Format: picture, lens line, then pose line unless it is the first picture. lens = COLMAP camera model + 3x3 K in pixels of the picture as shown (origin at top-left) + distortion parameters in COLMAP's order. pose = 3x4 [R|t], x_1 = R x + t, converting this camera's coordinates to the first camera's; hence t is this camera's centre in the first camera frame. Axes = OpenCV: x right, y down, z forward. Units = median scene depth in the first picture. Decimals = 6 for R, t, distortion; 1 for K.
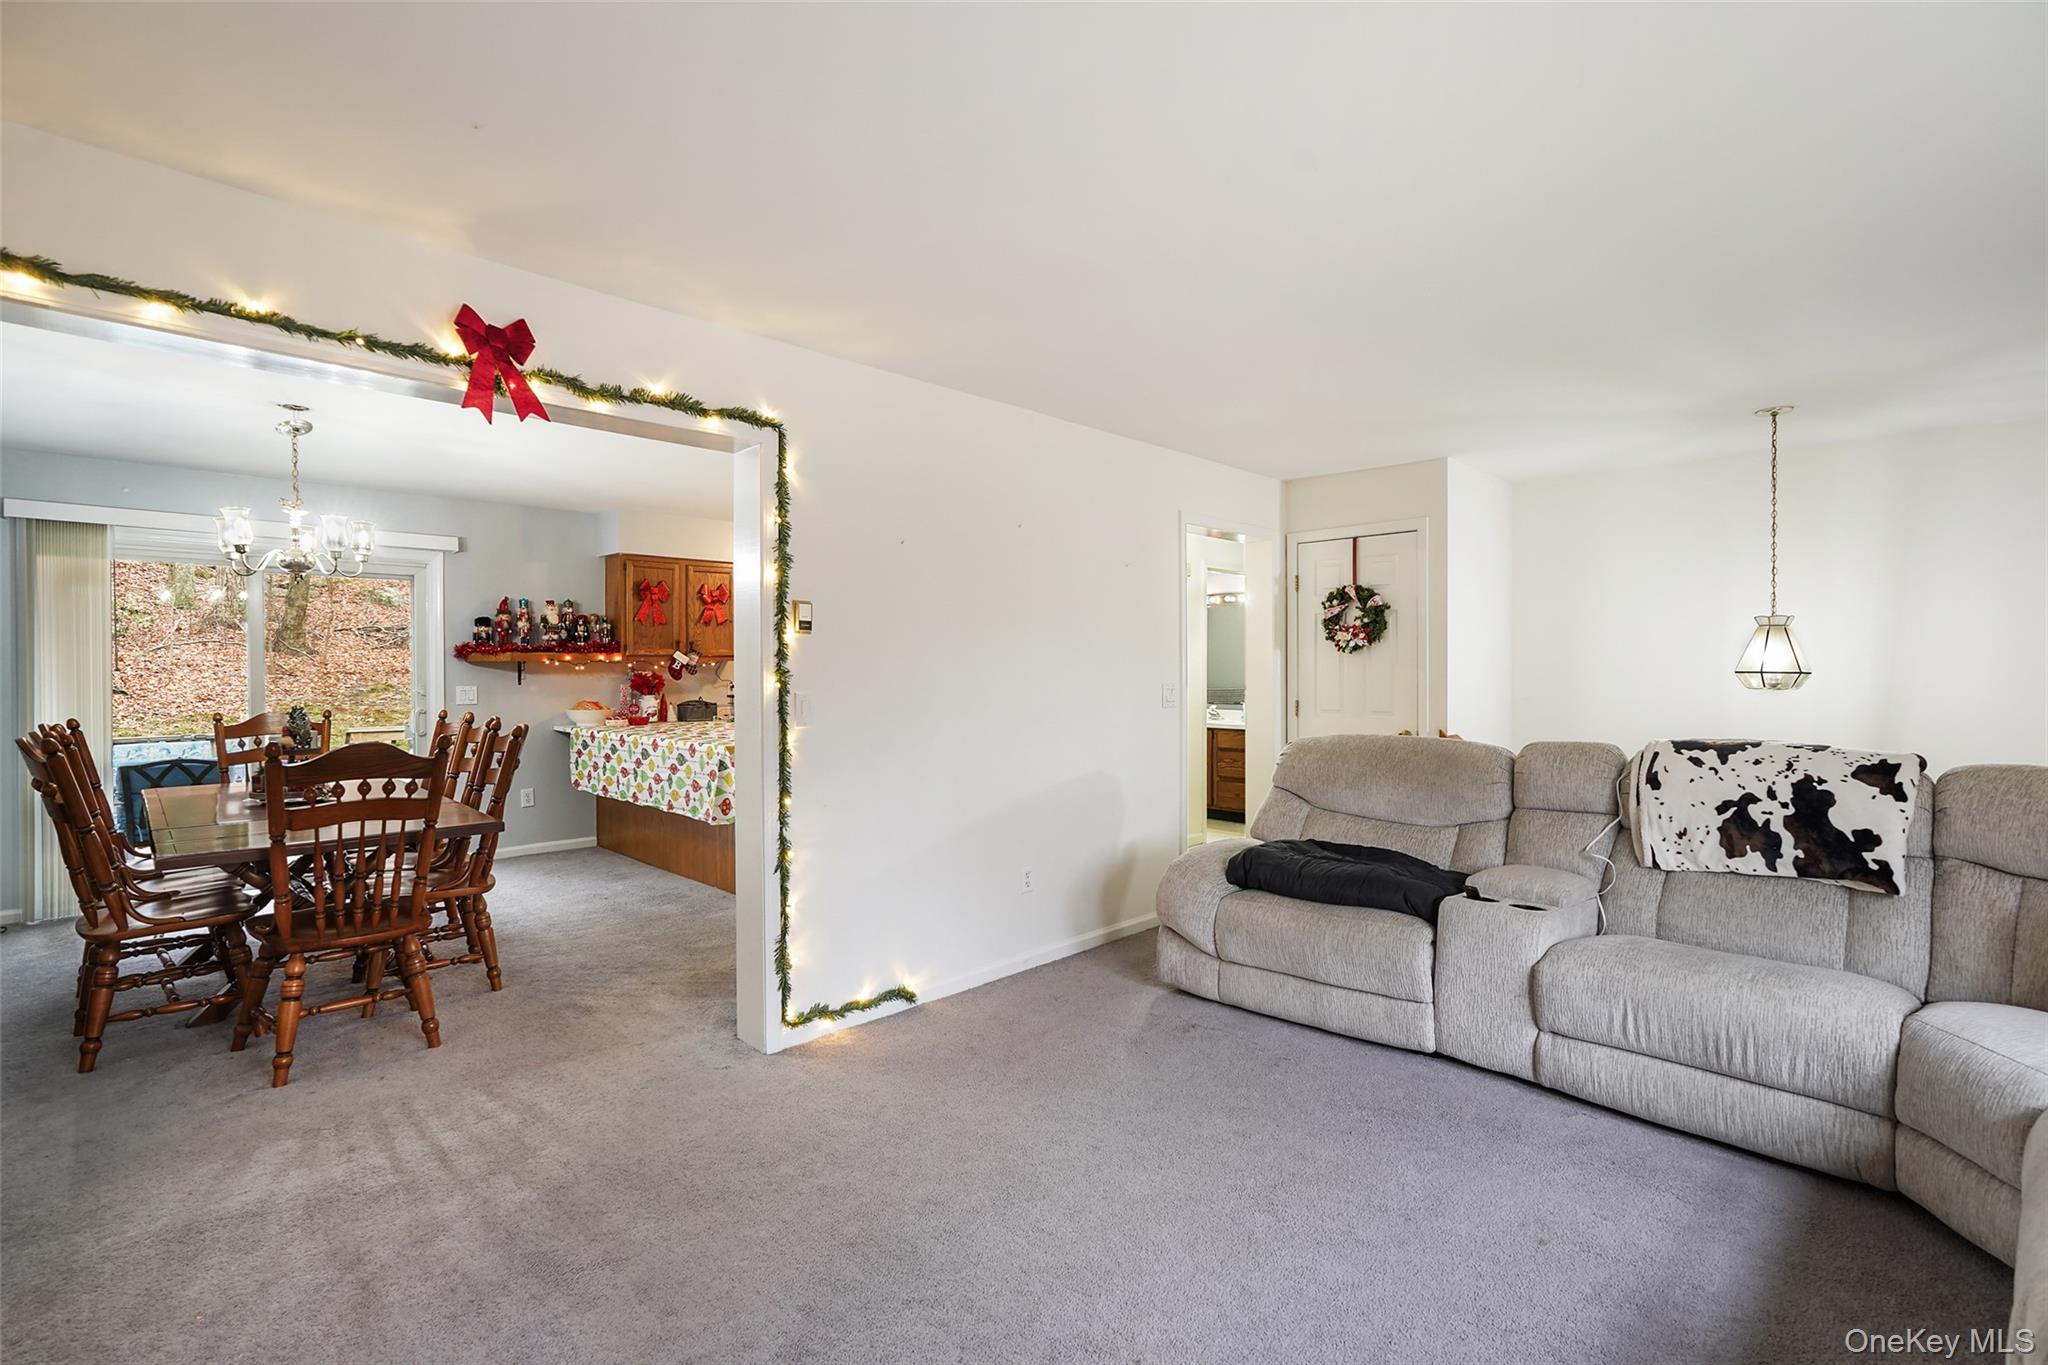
lens RADIAL K [[954.9, 0, 1019.8], [0, 954.9, 678.1], [0, 0, 1]] dist [-0.001460, 0.000302]
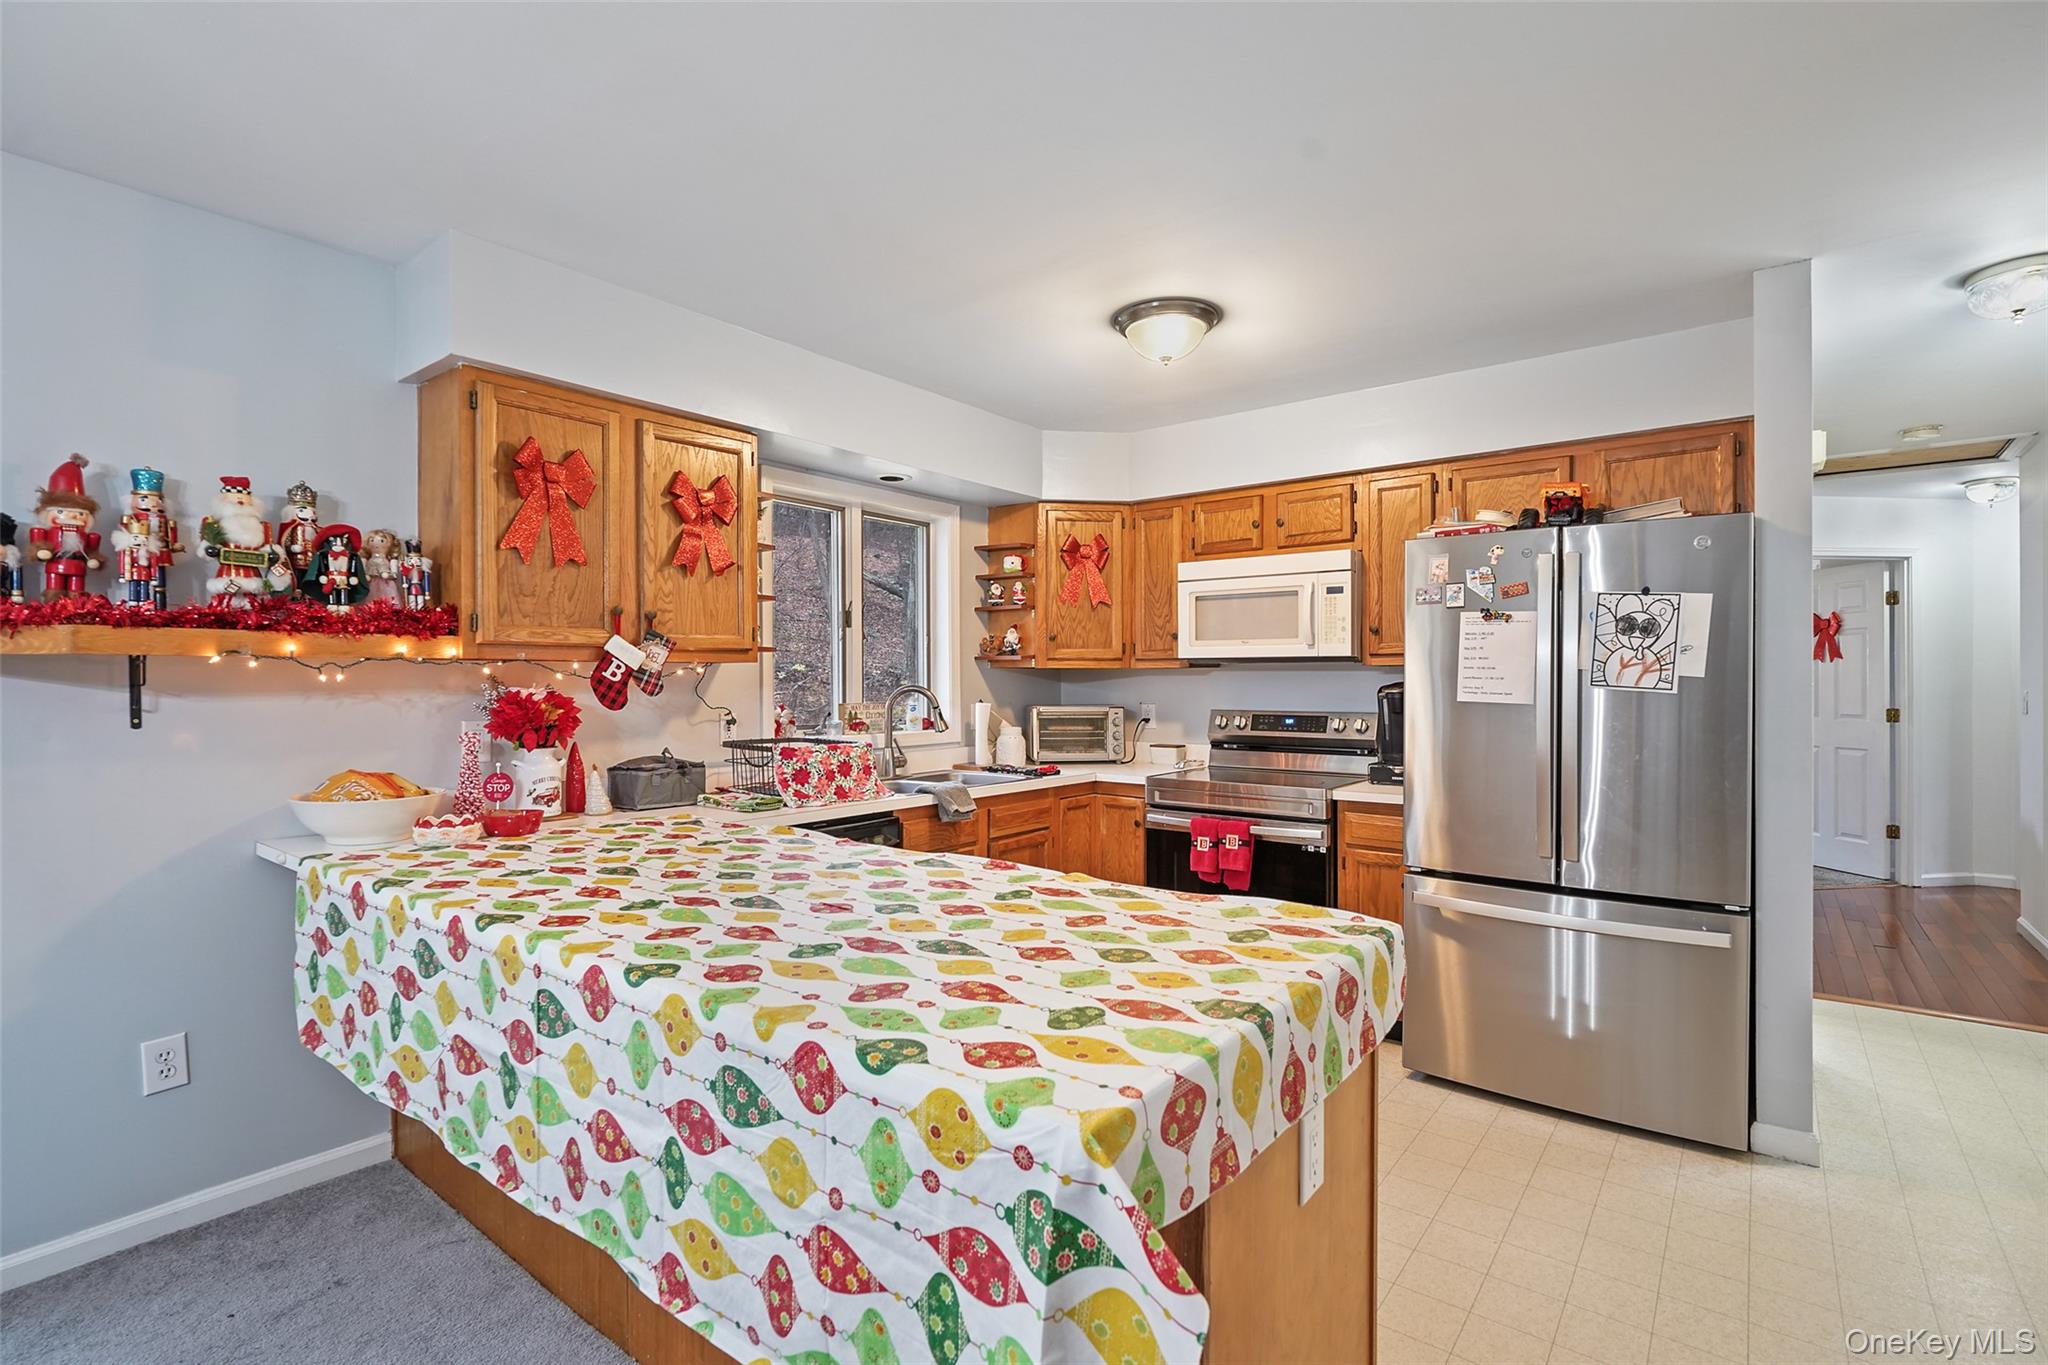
lens RADIAL K [[954.9, 0, 1013.3], [0, 954.9, 680.1], [0, 0, 1]] dist [-0.001460, 0.000302]
pose [[0.992408, -0.001324, 0.122983, -0.262014], [0.003214, 0.999880, -0.015171, -0.003716], [-0.122948, 0.015451, 0.992293, 0.634024]]
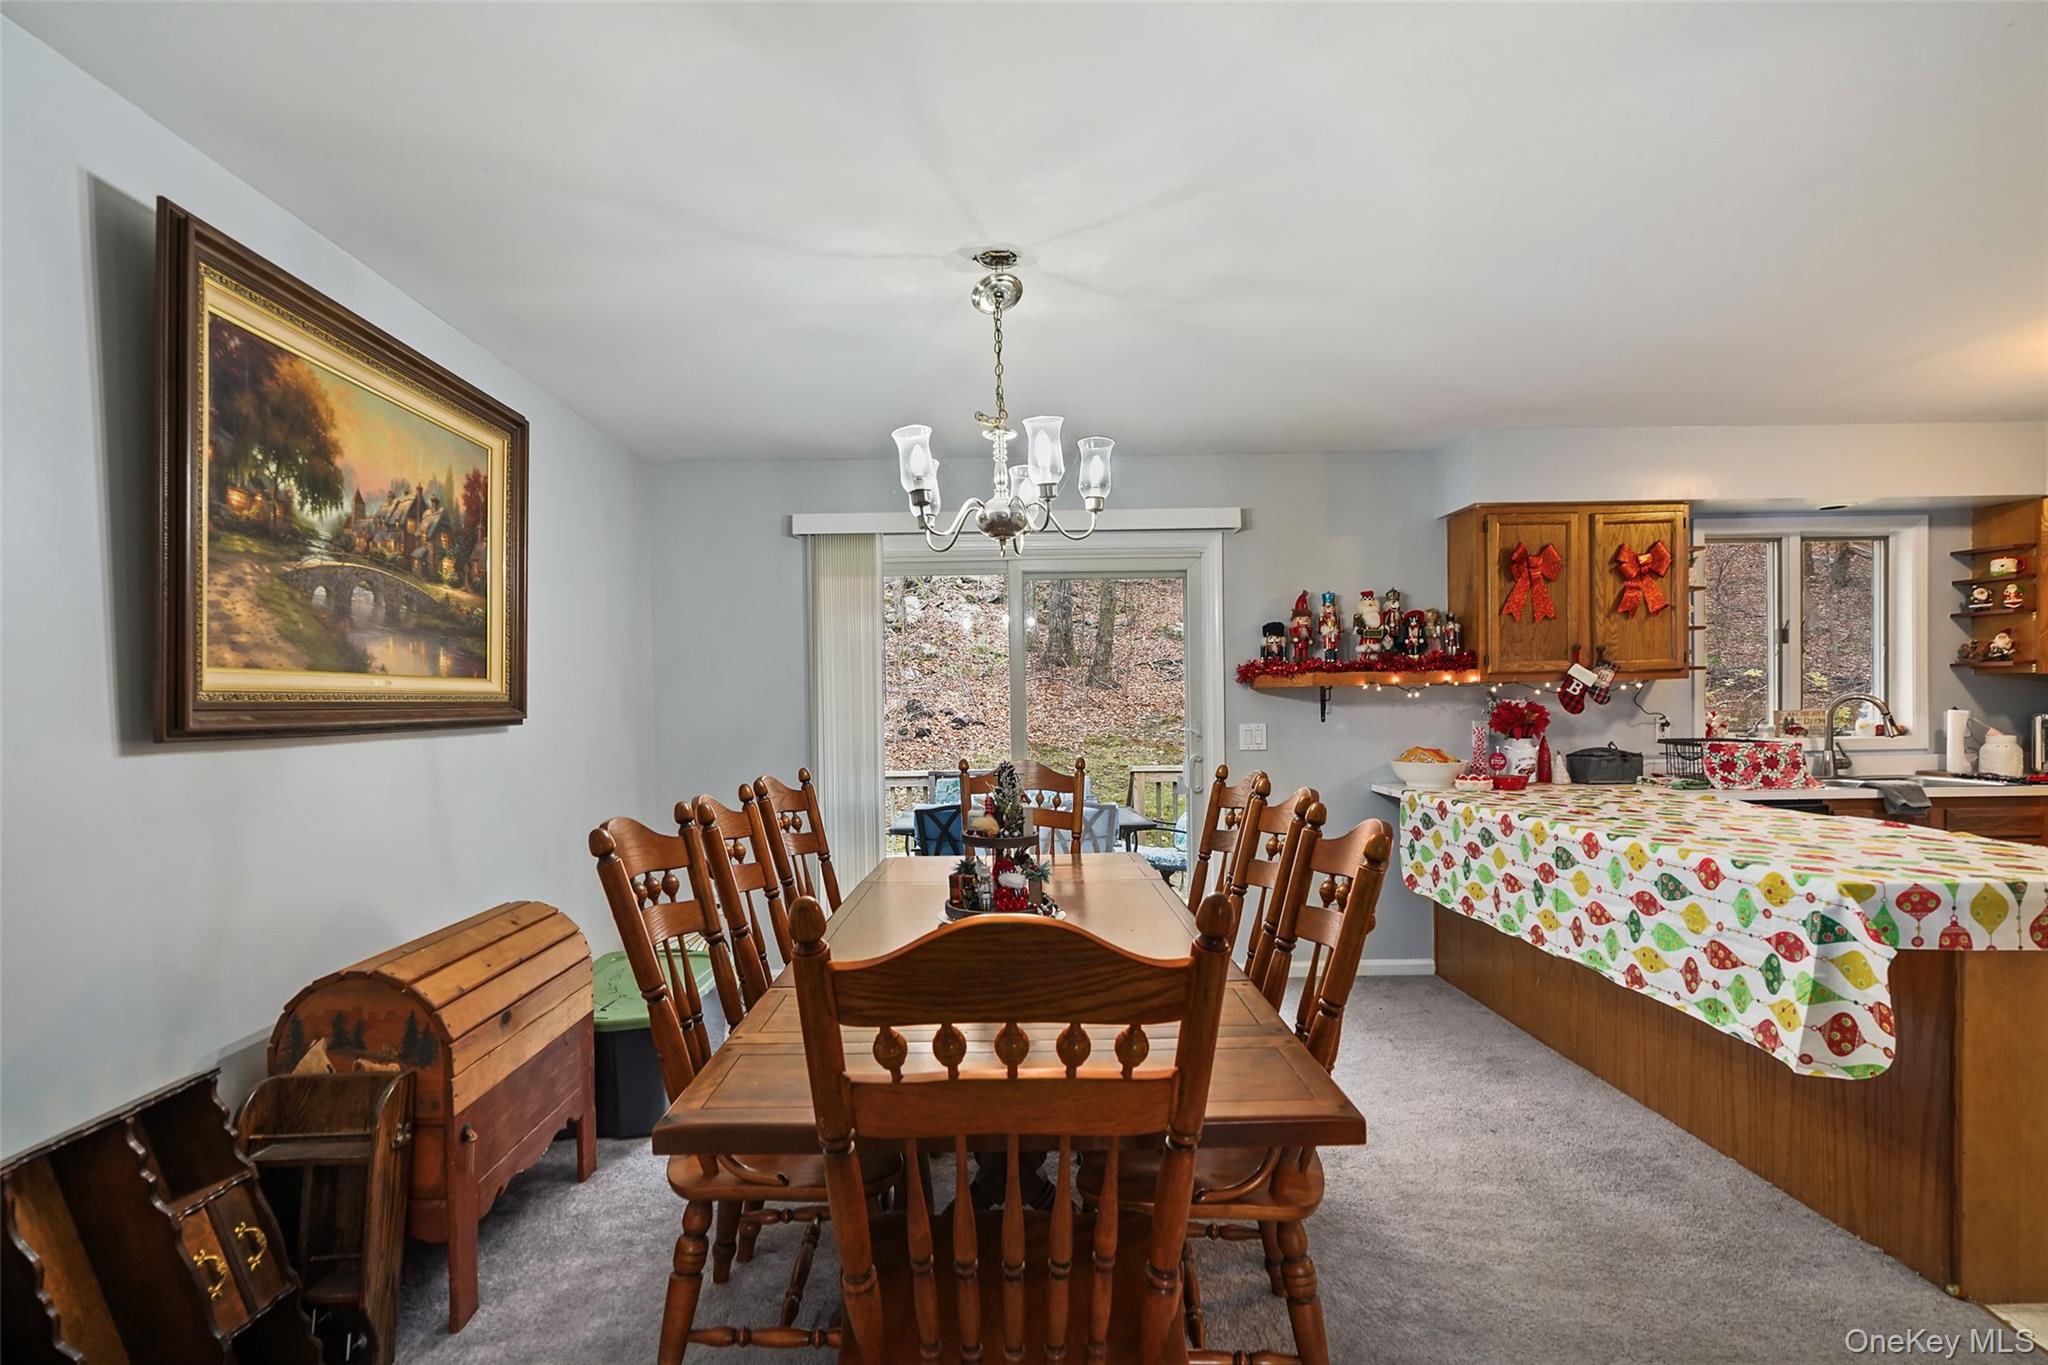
lens RADIAL K [[954.9, 0, 1015.0], [0, 954.9, 724.7], [0, 0, 1]] dist [-0.001460, 0.000302]
pose [[0.724298, 0.006262, -0.689459, -0.218576], [0.006117, 0.999861, 0.015507, -0.002360], [0.689460, -0.015449, 0.724159, 0.365765]]
